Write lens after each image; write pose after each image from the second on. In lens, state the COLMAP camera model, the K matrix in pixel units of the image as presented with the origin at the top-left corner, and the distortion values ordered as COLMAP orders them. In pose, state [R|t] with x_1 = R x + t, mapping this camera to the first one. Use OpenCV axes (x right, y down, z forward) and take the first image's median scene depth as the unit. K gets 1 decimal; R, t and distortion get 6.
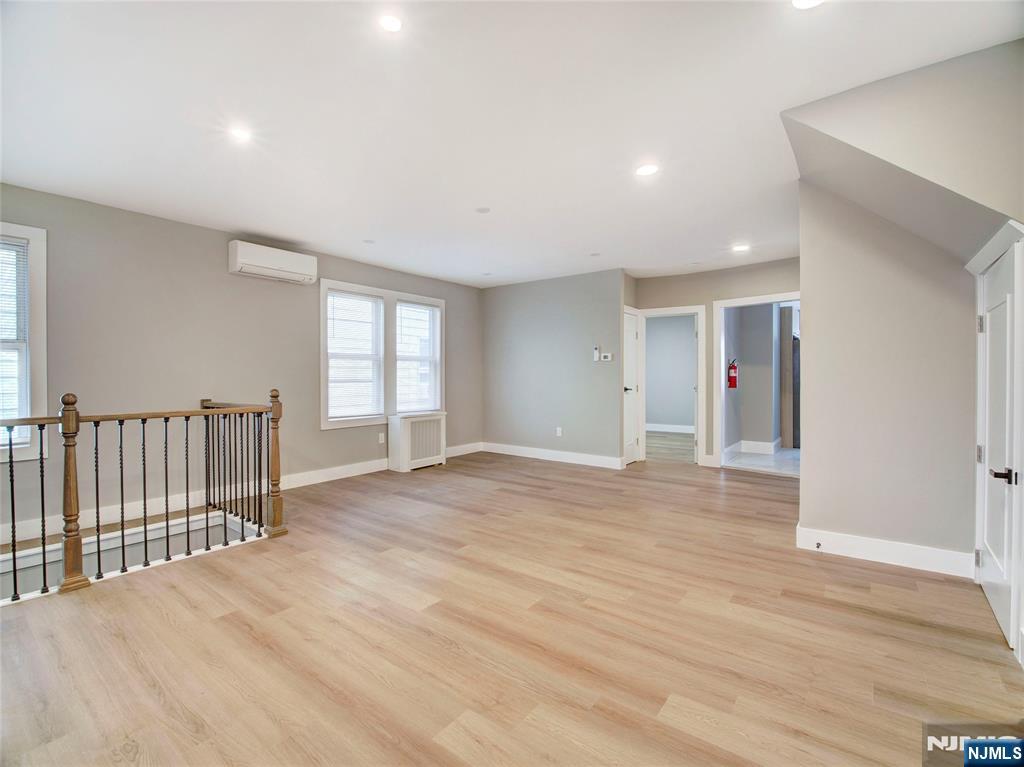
lens RADIAL K [[468.5, 0, 509.9], [0, 468.5, 379.3], [0, 0, 1]] dist [-0.012623, -0.000501]
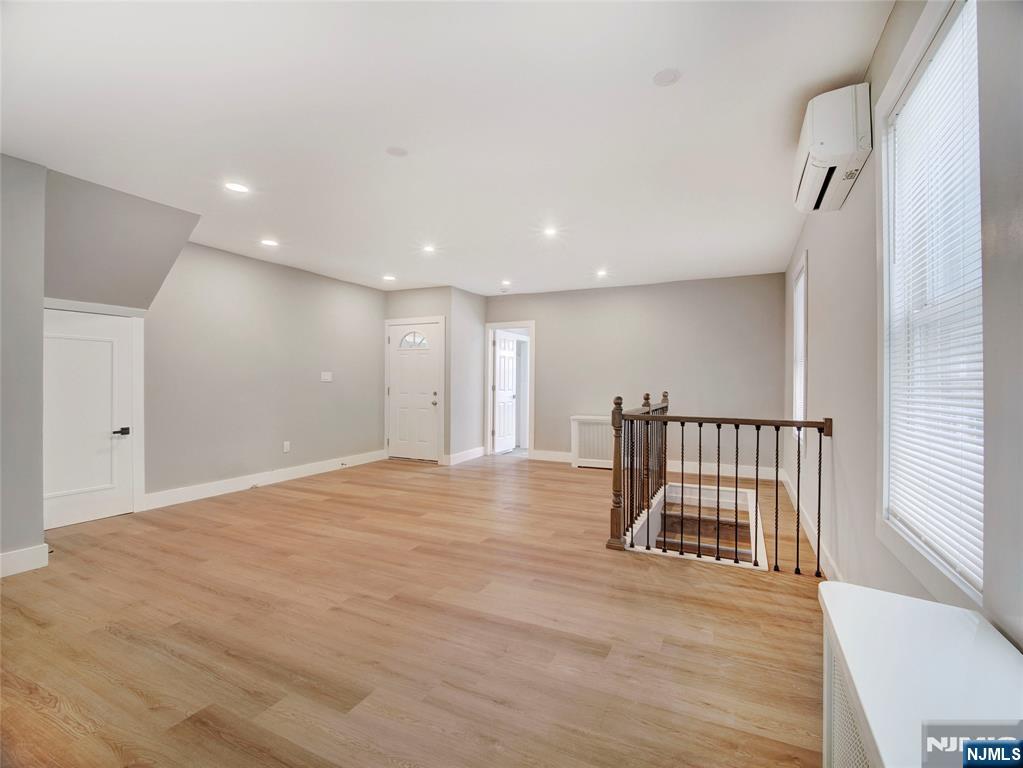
lens RADIAL K [[463.7, 0, 515.2], [0, 463.7, 360.6], [0, 0, 1]] dist [-0.014915, -0.000220]
pose [[-0.977508, -0.009452, -0.210686, -0.096746], [-0.001564, 0.999293, -0.037577, -0.017098], [0.210892, -0.036402, -0.976831, 2.004776]]
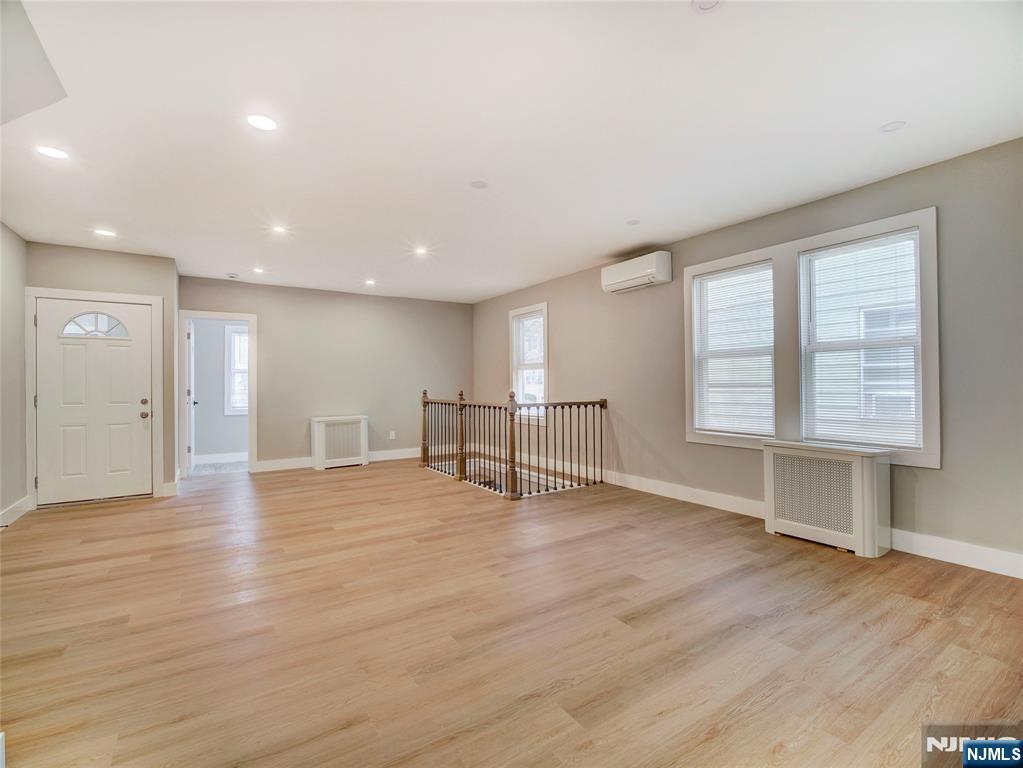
lens RADIAL K [[469.1, 0, 513.6], [0, 469.1, 380.8], [0, 0, 1]] dist [-0.017113, -0.000526]
pose [[-0.326627, 0.002713, -0.945149, 0.822671], [0.003363, 0.999993, 0.001708, -0.012481], [0.945147, -0.002621, -0.326634, 1.522799]]
